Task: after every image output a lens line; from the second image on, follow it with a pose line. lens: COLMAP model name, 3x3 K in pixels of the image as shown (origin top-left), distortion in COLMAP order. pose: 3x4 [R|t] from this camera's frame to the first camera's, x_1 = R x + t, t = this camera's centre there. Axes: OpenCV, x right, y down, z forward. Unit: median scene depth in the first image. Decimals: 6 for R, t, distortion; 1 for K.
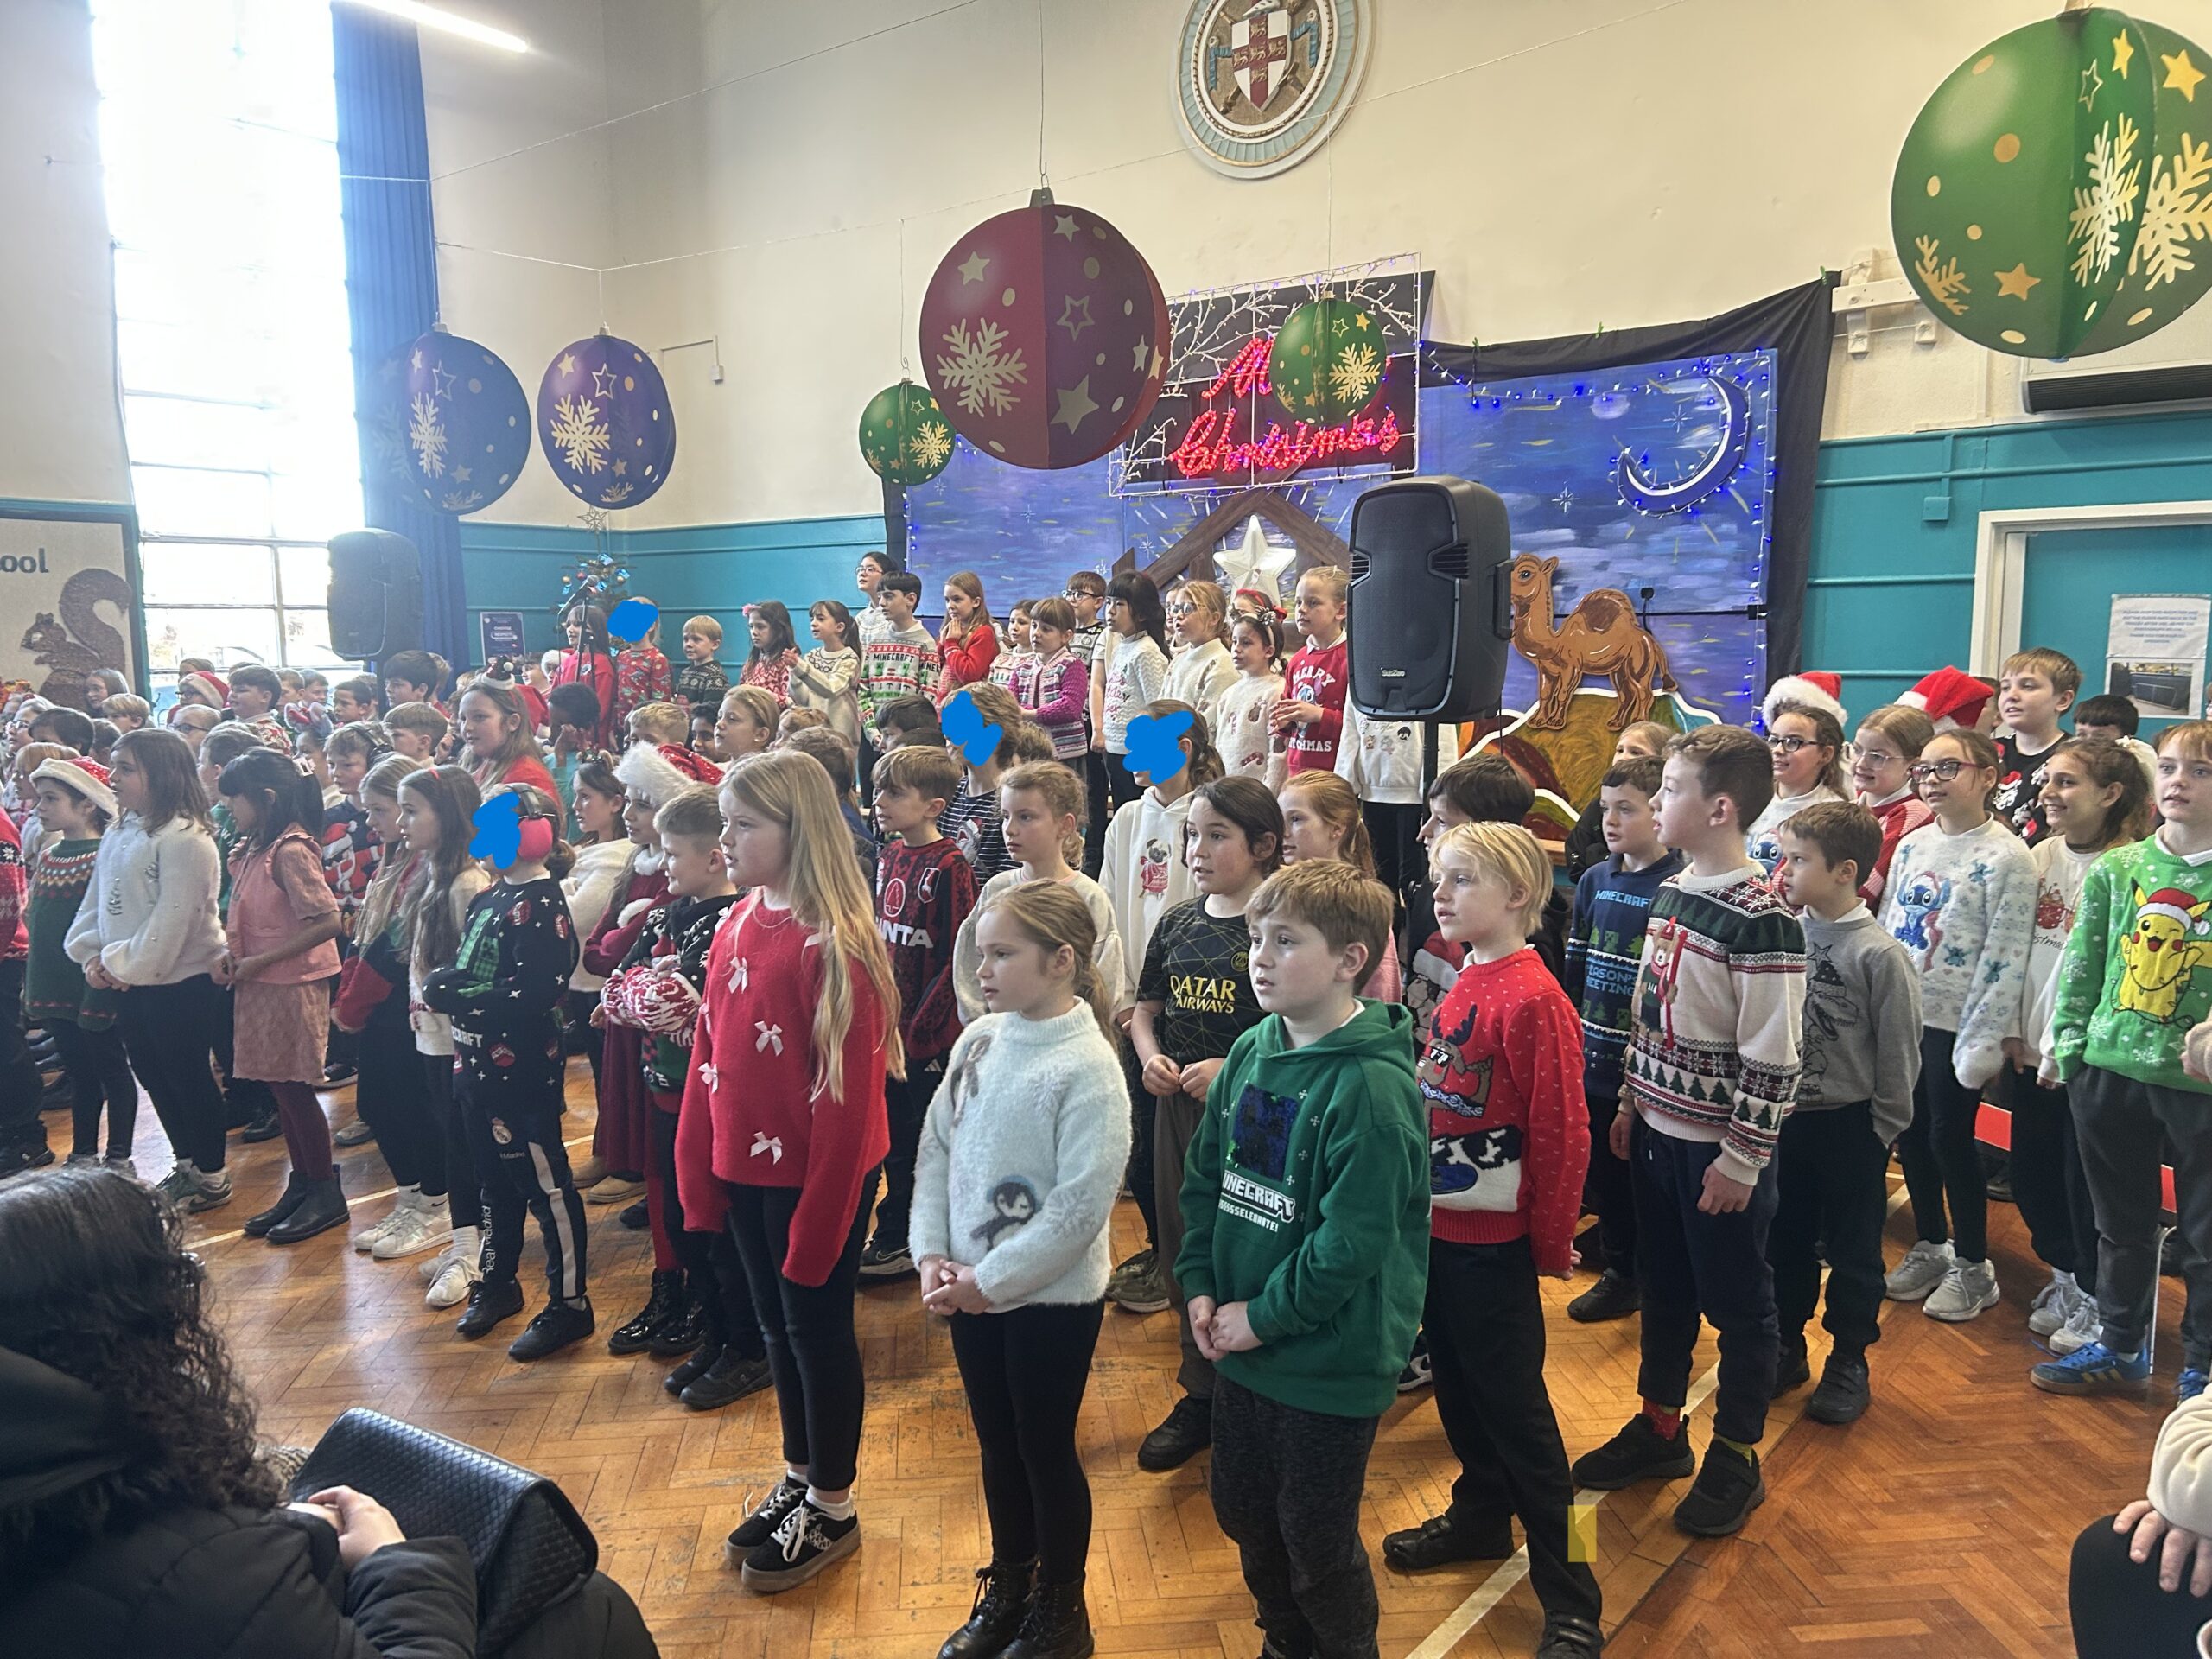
lens RADIAL K [[1705.1, 0, 1102.1], [0, 1705.1, 840.4], [0, 0, 1]] dist [-0.005311, -0.022575]
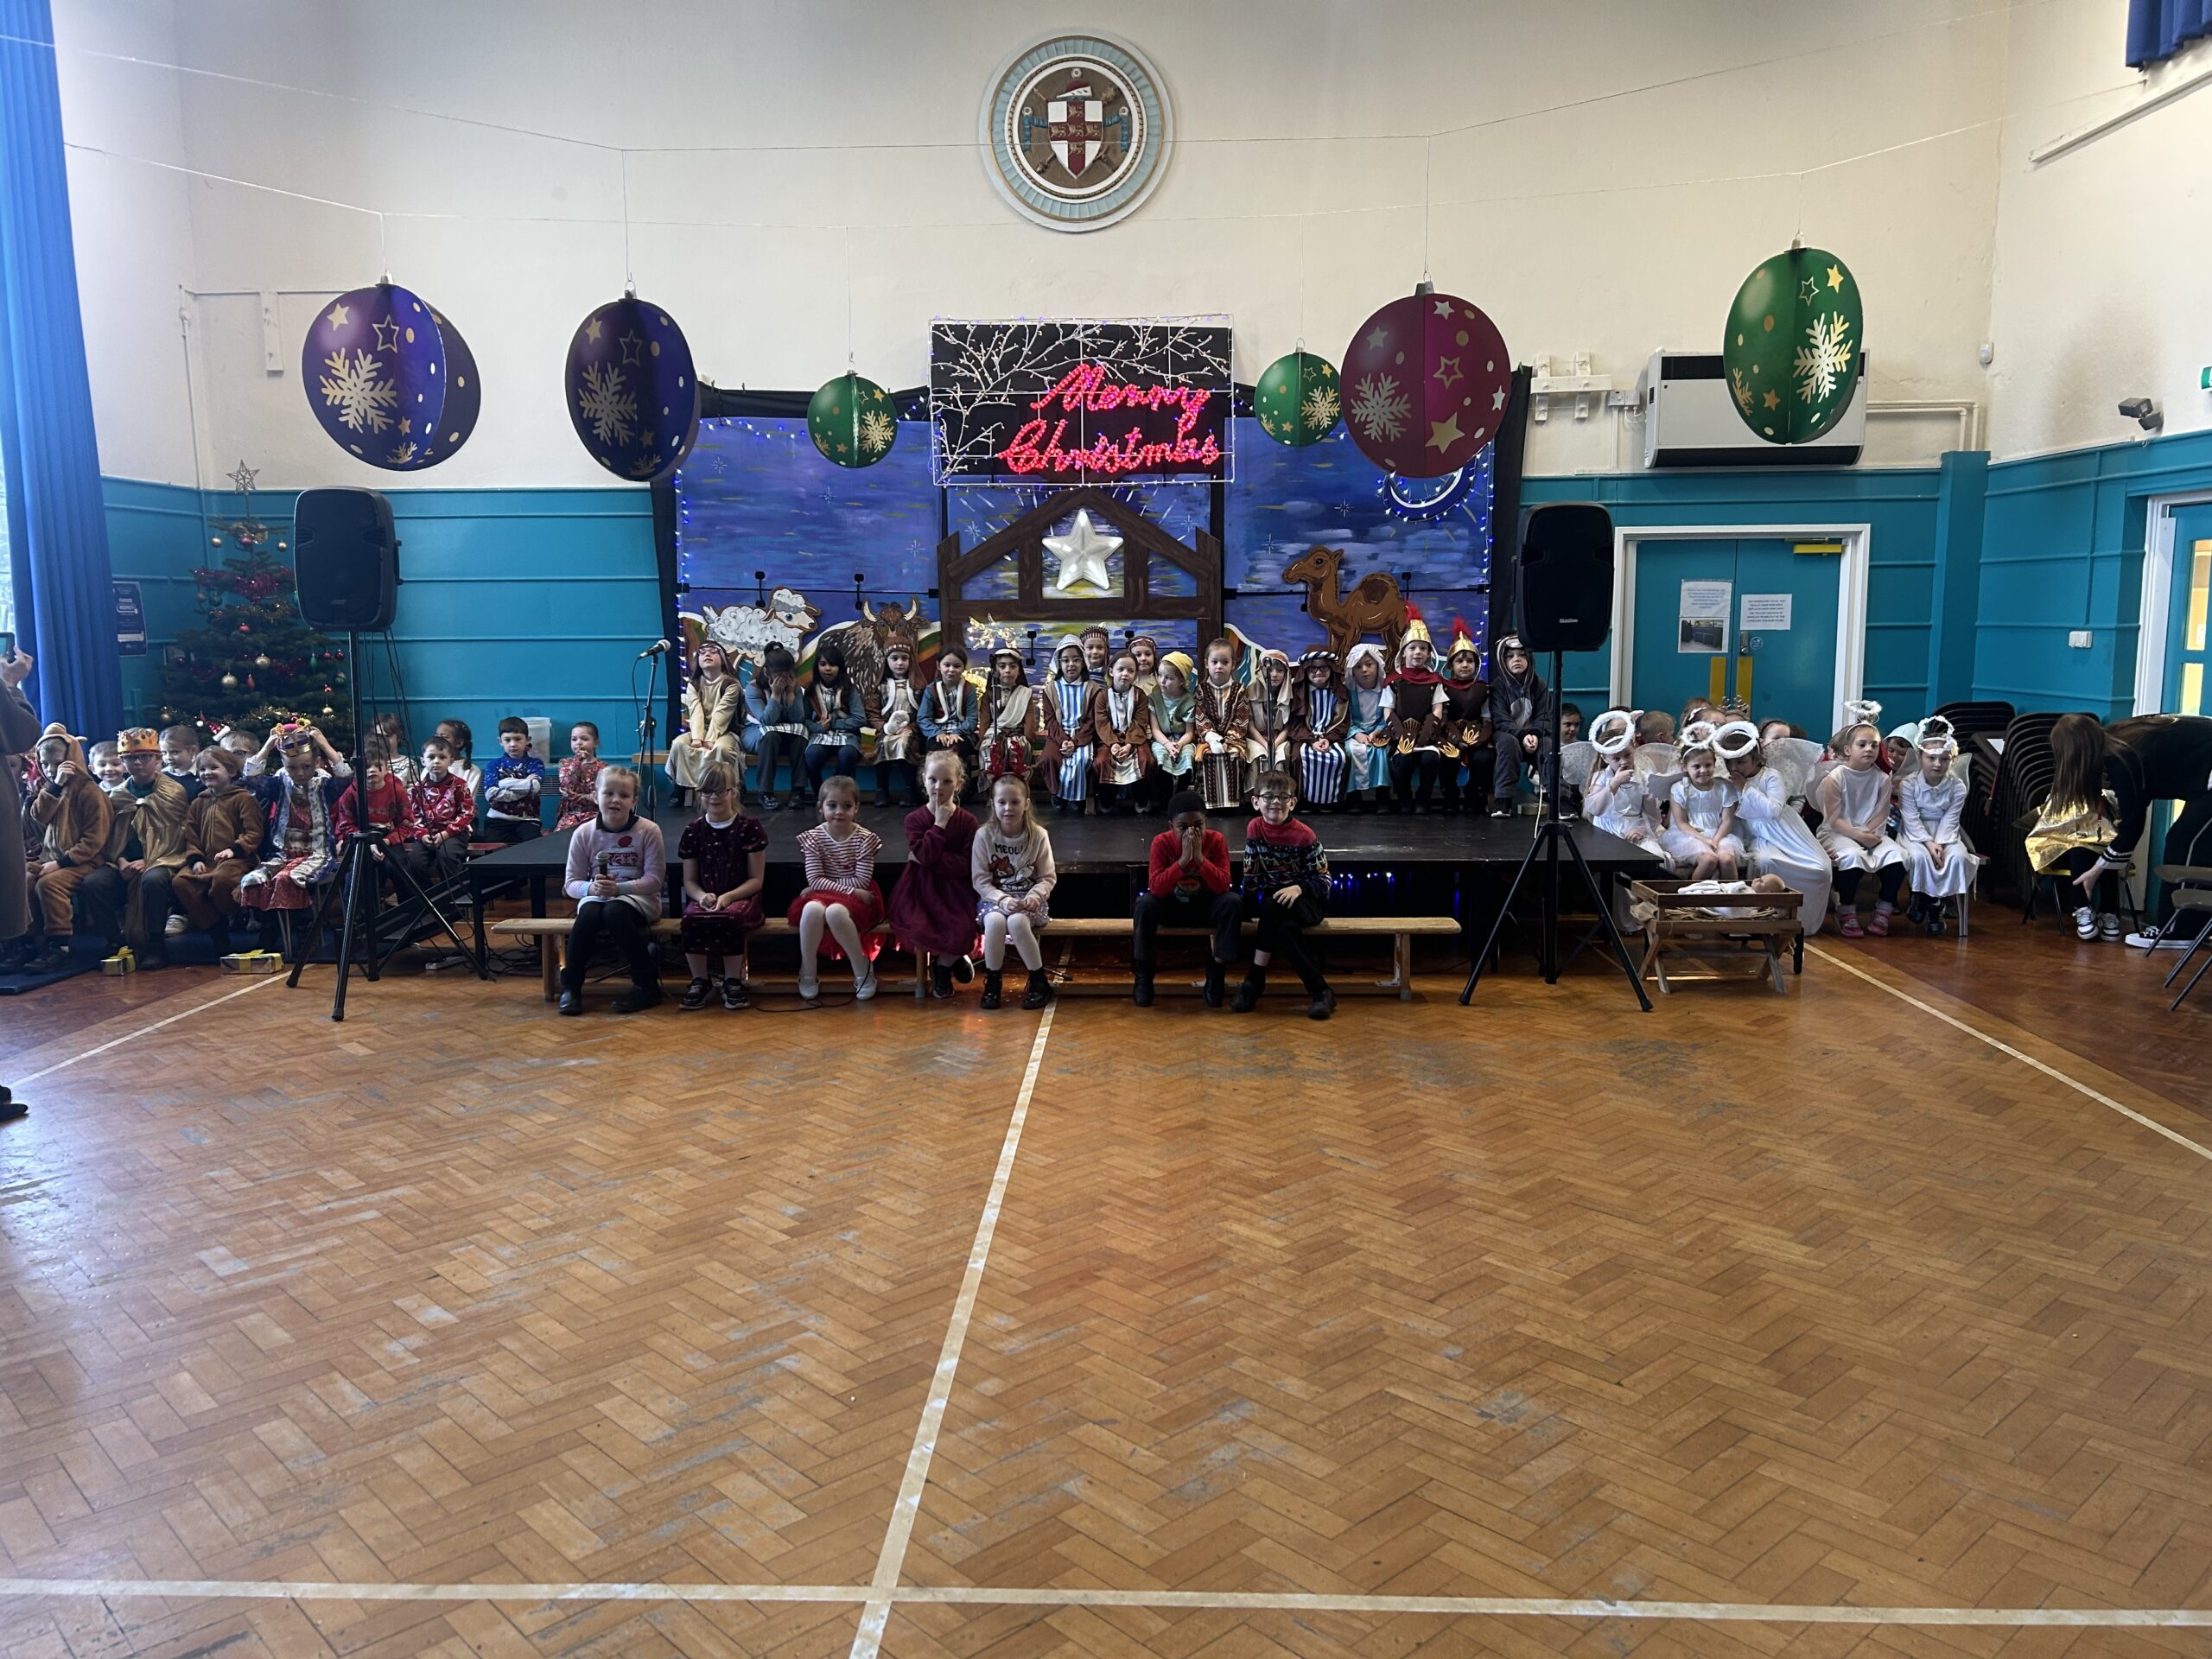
lens RADIAL K [[1705.1, 0, 1108.2], [0, 1705.1, 818.8], [0, 0, 1]] dist [-0.005311, -0.022575]
pose [[0.772415, -0.077111, 0.630420, -0.726578], [0.079801, 0.996519, 0.024117, 0.002733], [-0.630085, 0.031680, 0.775880, 0.052611]]
